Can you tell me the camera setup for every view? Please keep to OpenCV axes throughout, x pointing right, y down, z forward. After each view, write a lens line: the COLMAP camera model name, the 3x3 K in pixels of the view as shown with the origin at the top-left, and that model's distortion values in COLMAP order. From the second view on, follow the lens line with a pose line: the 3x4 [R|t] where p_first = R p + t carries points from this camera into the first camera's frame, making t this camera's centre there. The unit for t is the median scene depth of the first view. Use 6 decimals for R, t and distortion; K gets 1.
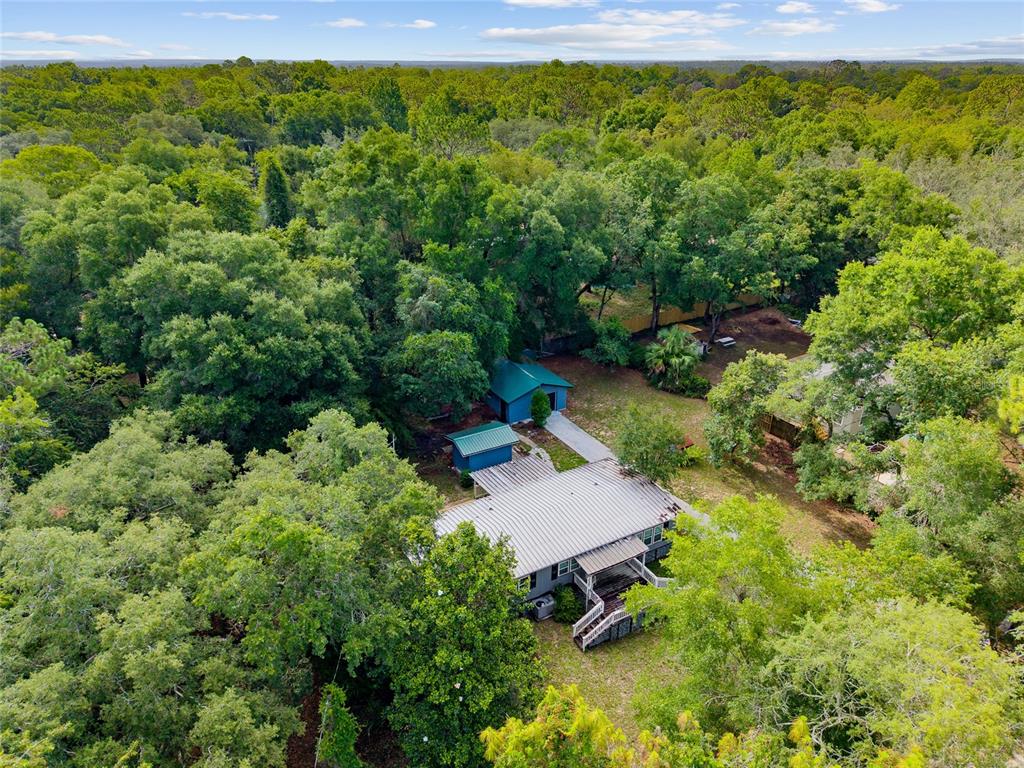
lens RADIAL K [[713.9, 0, 505.8], [0, 713.9, 412.7], [0, 0, 1]] dist [0.001347, -0.020333]
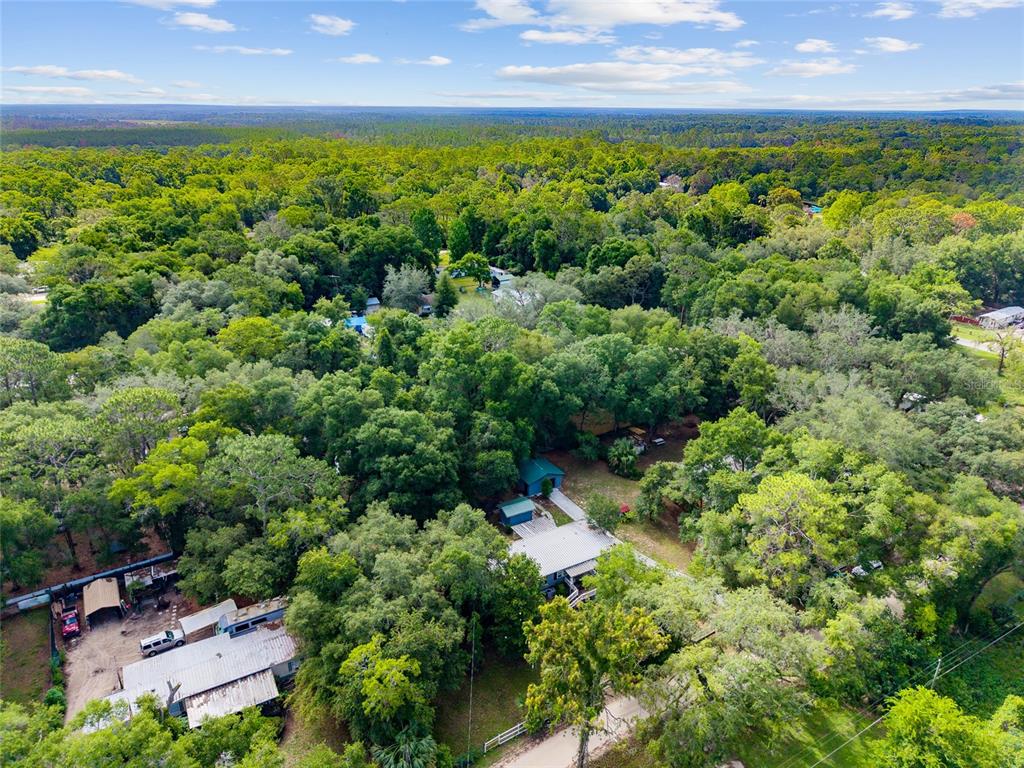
lens RADIAL K [[713.9, 0, 509.8], [0, 713.9, 381.8], [0, 0, 1]] dist [0.001347, -0.020333]
pose [[0.999905, 0.008927, 0.010543, -0.074654], [-0.007998, 0.996336, -0.085154, -0.134642], [-0.011265, 0.085061, 0.996312, -0.916491]]
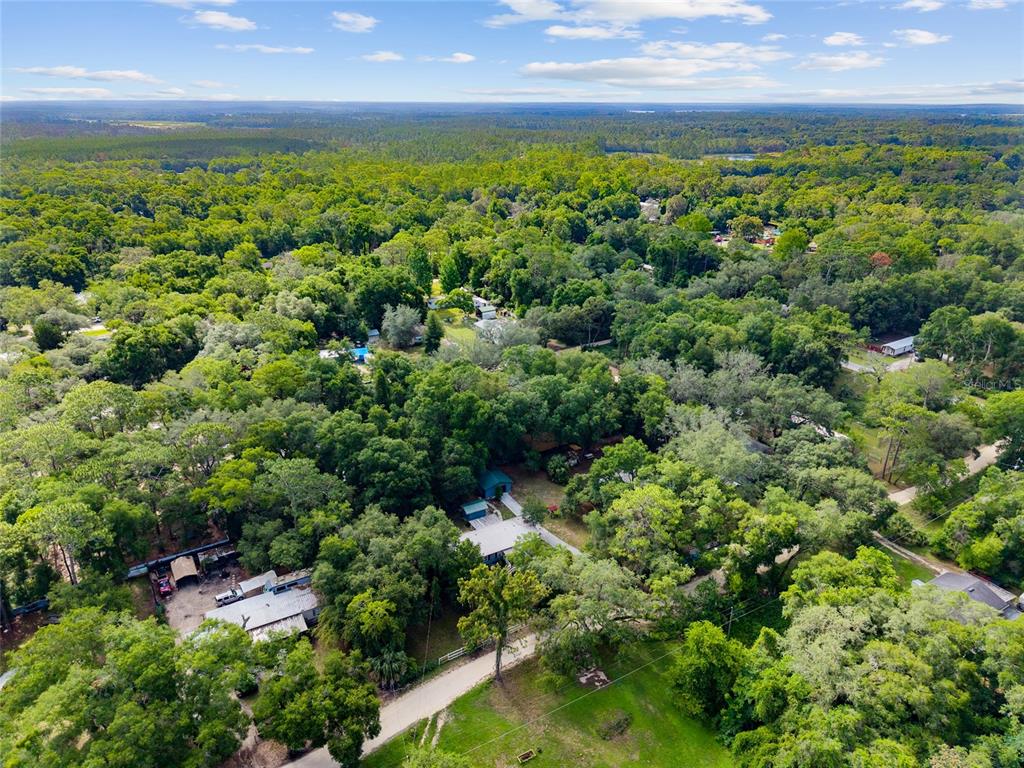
lens RADIAL K [[713.9, 0, 515.6], [0, 713.9, 382.6], [0, 0, 1]] dist [0.001347, -0.020333]
pose [[0.999893, 0.010045, 0.010674, 0.087258], [-0.009209, 0.997092, -0.075650, -0.224015], [-0.011403, 0.075544, 0.997077, -1.659265]]
